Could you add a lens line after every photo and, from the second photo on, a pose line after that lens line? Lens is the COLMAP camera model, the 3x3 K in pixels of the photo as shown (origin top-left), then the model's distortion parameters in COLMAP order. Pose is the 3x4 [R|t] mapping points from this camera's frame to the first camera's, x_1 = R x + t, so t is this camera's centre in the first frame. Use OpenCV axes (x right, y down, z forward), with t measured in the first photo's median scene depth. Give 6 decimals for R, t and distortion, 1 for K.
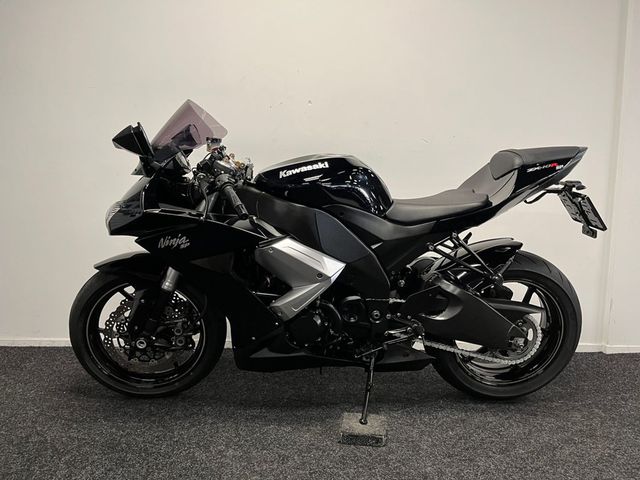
lens RADIAL K [[486.1, 0, 320.0], [0, 486.1, 240.0], [0, 0, 1]] dist [0.091589, -0.120397]
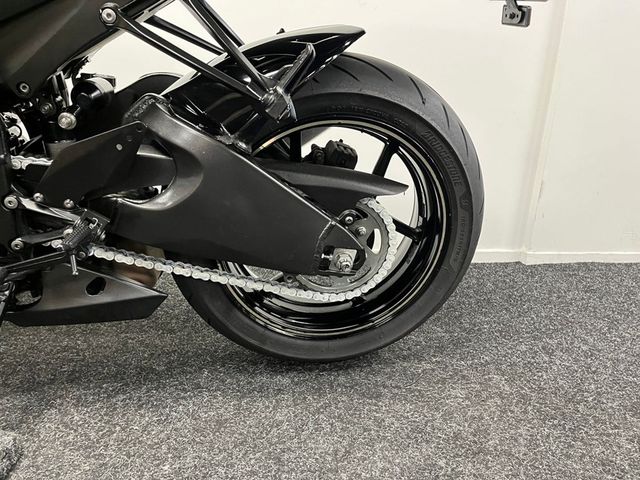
lens RADIAL K [[484.2, 0, 322.2], [0, 484.2, 242.9], [0, 0, 1]] dist [0.087453, -0.112723]
pose [[0.993405, -0.008570, 0.114341, 0.334165], [-0.015028, 0.978869, 0.203935, 0.102916], [-0.113673, -0.204308, 0.972284, 0.572252]]
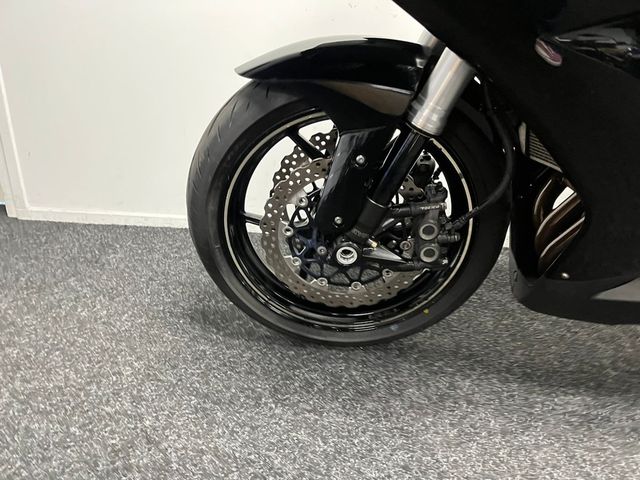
lens RADIAL K [[484.2, 0, 322.2], [0, 484.2, 242.9], [0, 0, 1]] dist [0.087453, -0.112723]
pose [[0.992649, 0.049288, -0.110534, -0.334099], [-0.017190, 0.961475, 0.274354, 0.078879], [0.119798, -0.270437, 0.955255, 0.572722]]
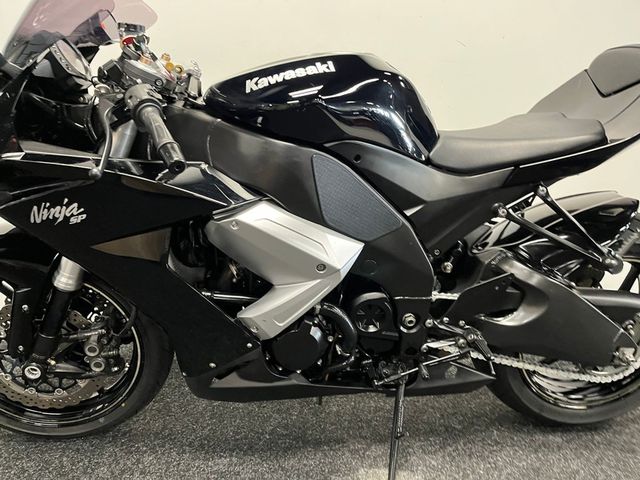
lens RADIAL K [[486.9, 0, 314.3], [0, 486.9, 243.5], [0, 0, 1]] dist [0.032730, -0.007137]
pose [[0.999531, -0.015253, 0.026571, -0.021357], [0.011587, 0.991044, 0.133035, -0.028258], [-0.028362, -0.132665, 0.990755, 0.391411]]
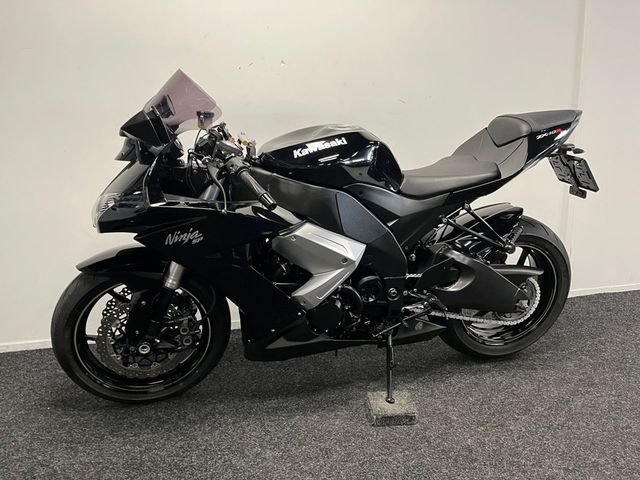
lens RADIAL K [[486.1, 0, 320.0], [0, 486.1, 240.0], [0, 0, 1]] dist [0.091589, -0.120397]
pose [[0.980645, -0.076779, 0.180111, -0.193428], [0.057571, 0.992312, 0.109552, -0.065737], [-0.187138, -0.097062, 0.977527, 0.079991]]
